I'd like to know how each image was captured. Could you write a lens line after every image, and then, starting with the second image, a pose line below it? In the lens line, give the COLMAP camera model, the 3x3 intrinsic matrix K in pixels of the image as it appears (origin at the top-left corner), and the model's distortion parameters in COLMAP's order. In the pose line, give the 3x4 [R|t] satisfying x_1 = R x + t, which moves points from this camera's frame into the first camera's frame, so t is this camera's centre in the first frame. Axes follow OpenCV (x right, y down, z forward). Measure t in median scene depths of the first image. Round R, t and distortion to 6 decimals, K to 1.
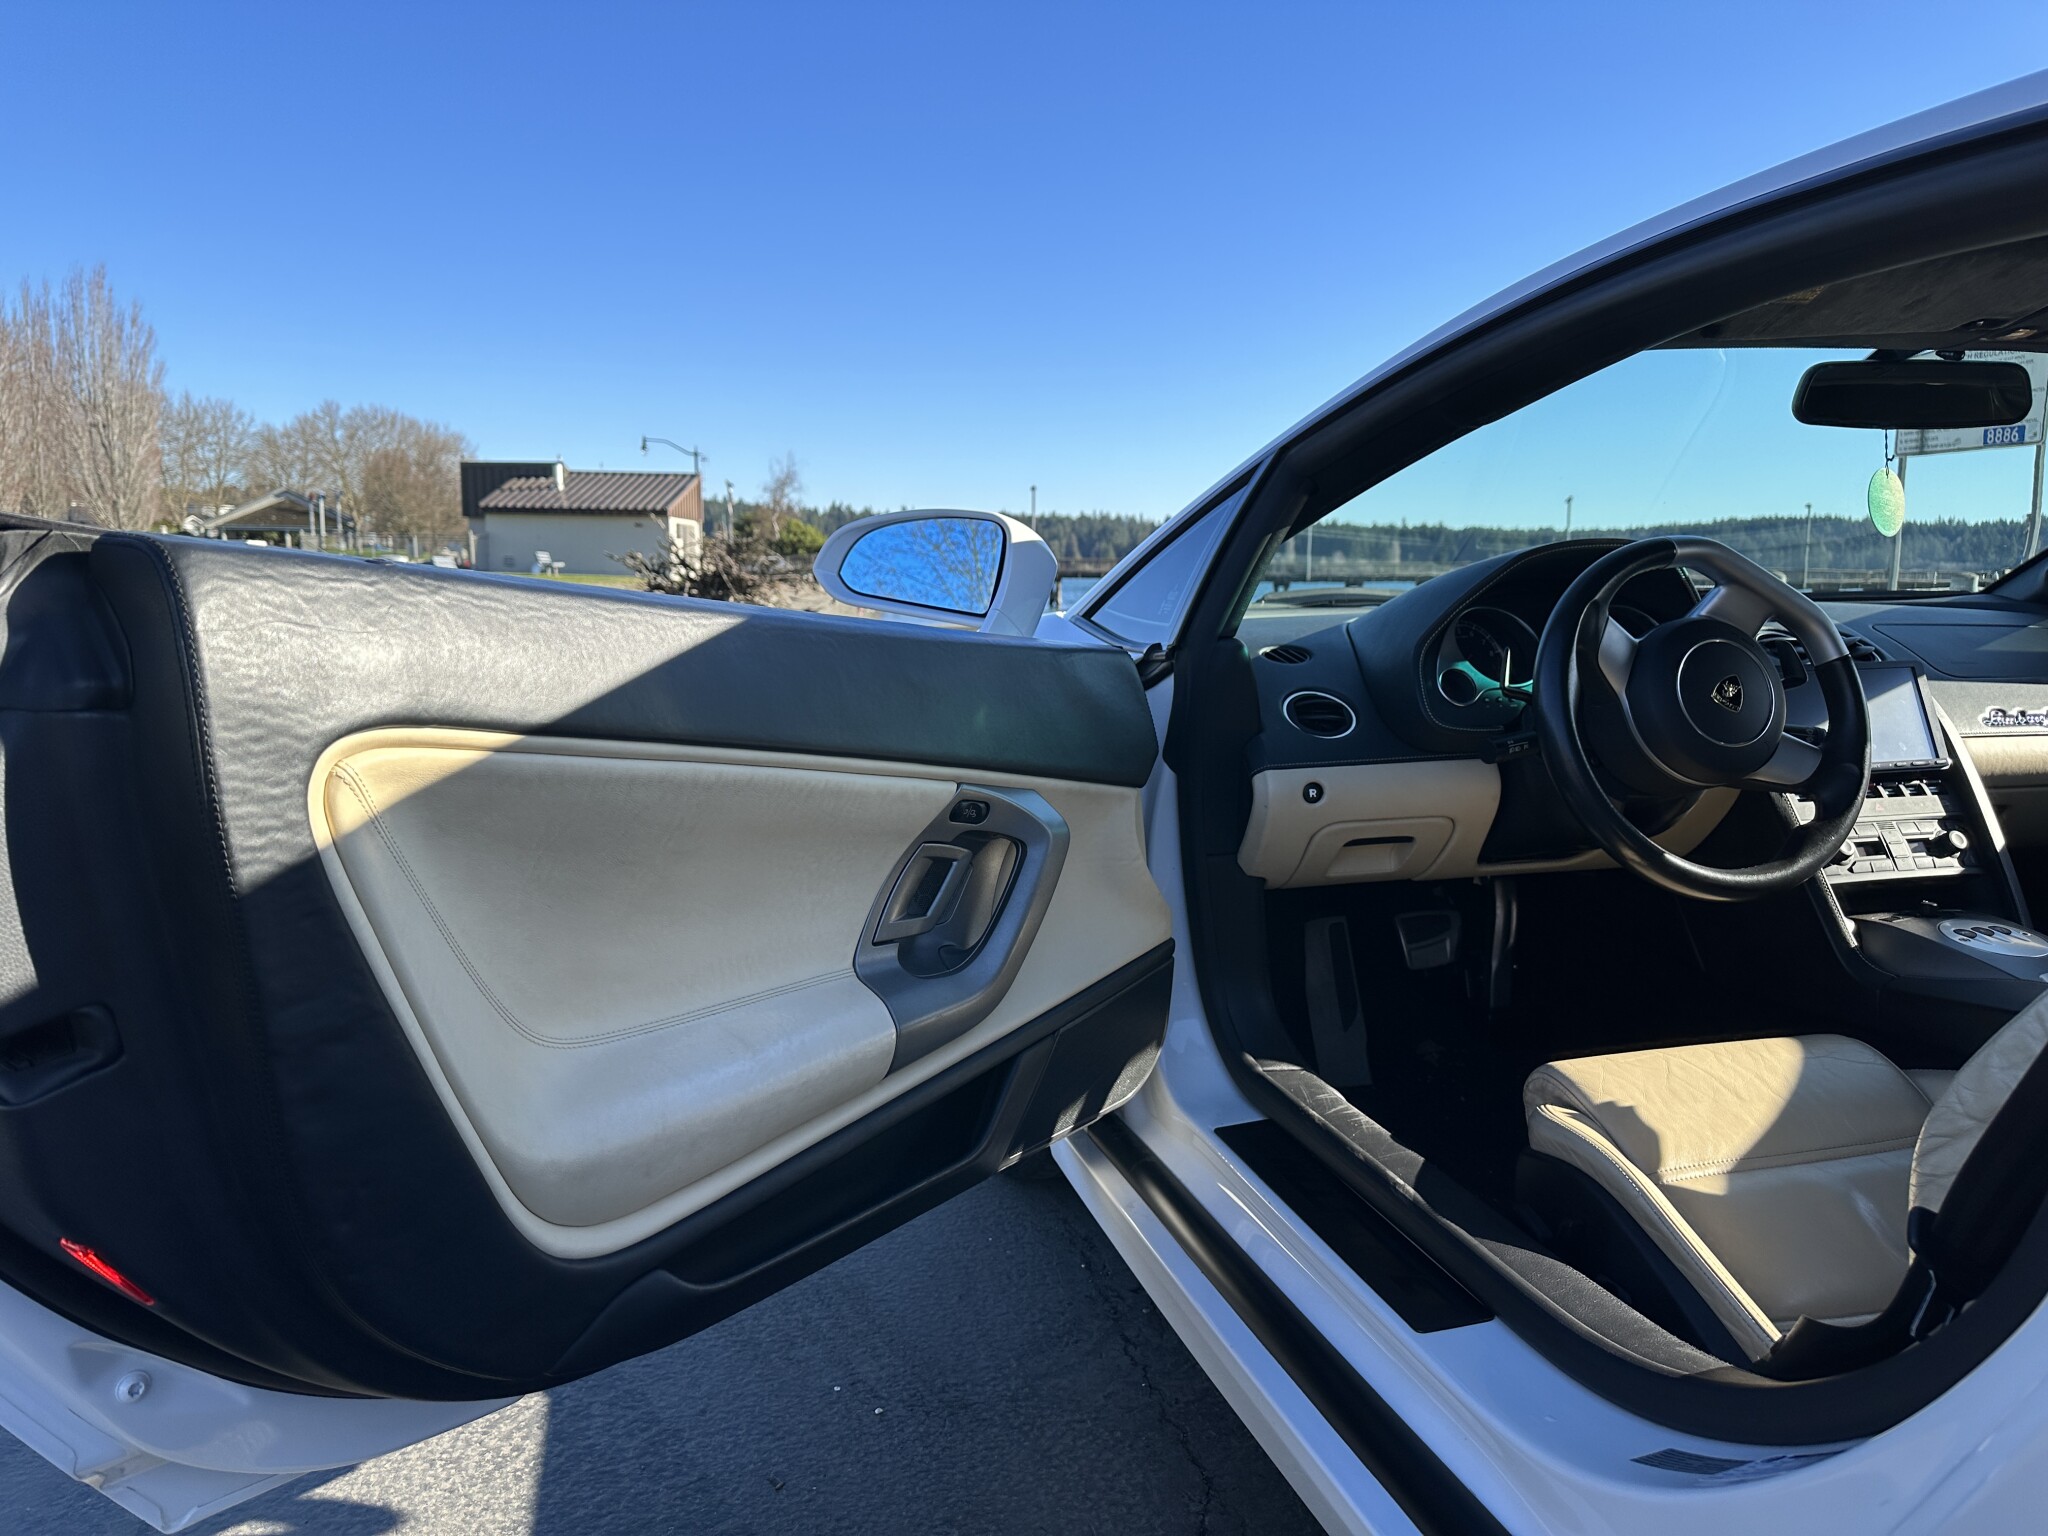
lens RADIAL K [[1441.4, 0, 1056.0], [0, 1441.4, 764.5], [0, 0, 1]] dist [0.029018, -0.035870]
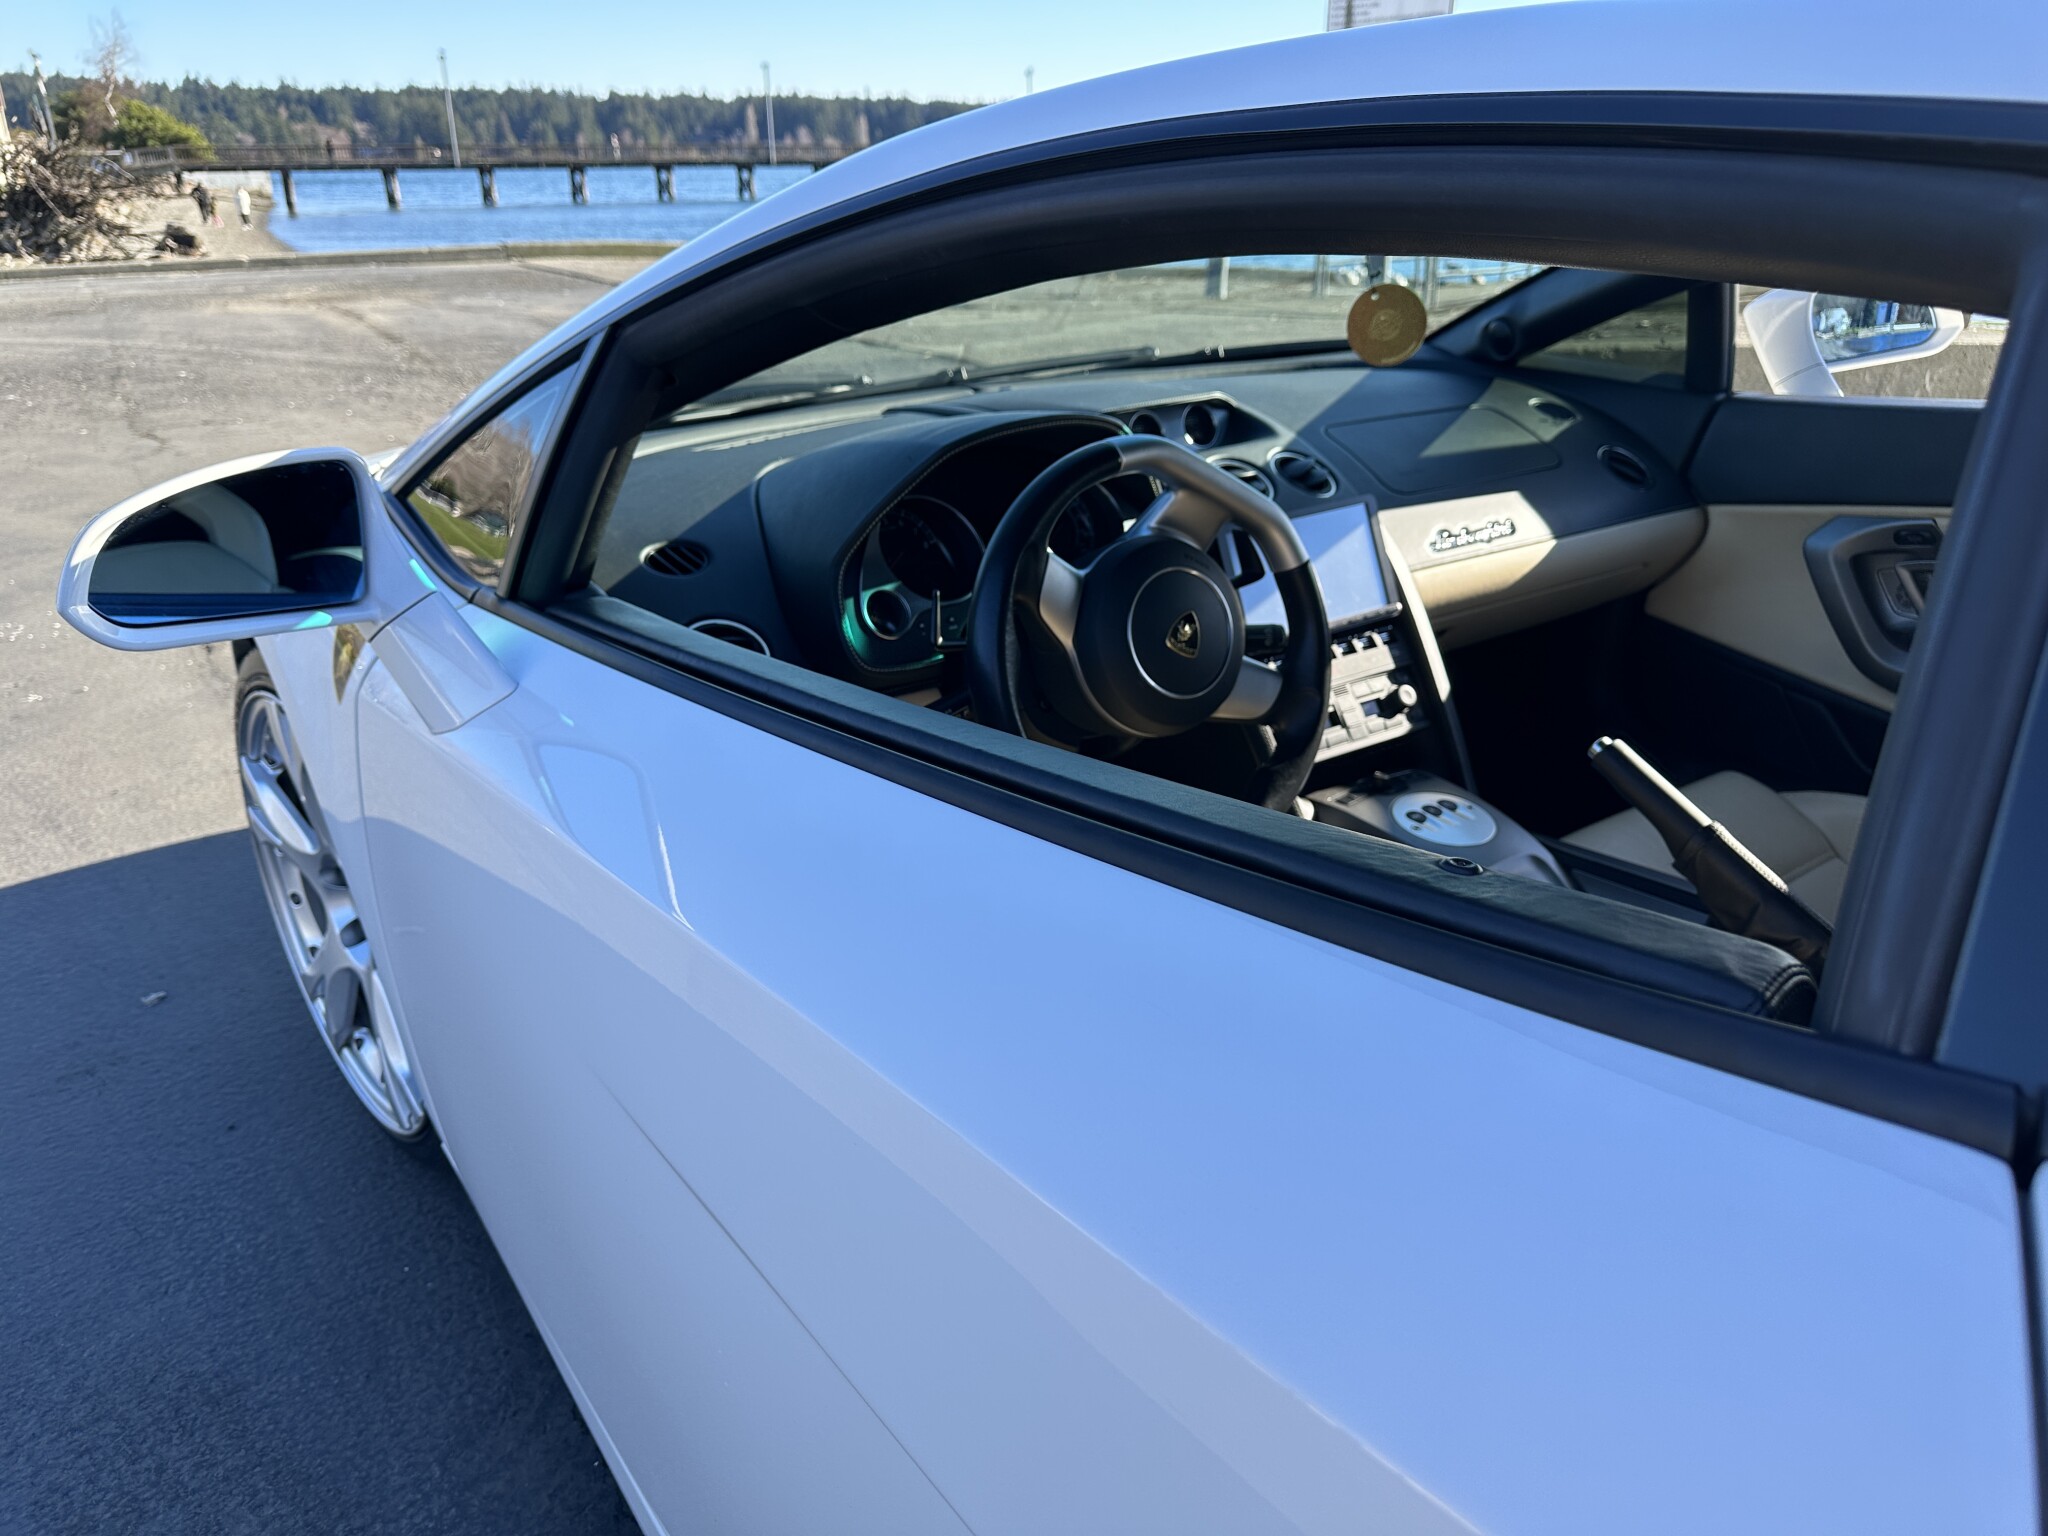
lens RADIAL K [[1441.4, 0, 1039.1], [0, 1441.4, 760.3], [0, 0, 1]] dist [0.029018, -0.035870]
pose [[0.942824, -0.139143, 0.302856, 0.096434], [0.056607, 0.962335, 0.265909, -0.175868], [-0.328448, -0.233561, 0.915189, 0.193979]]
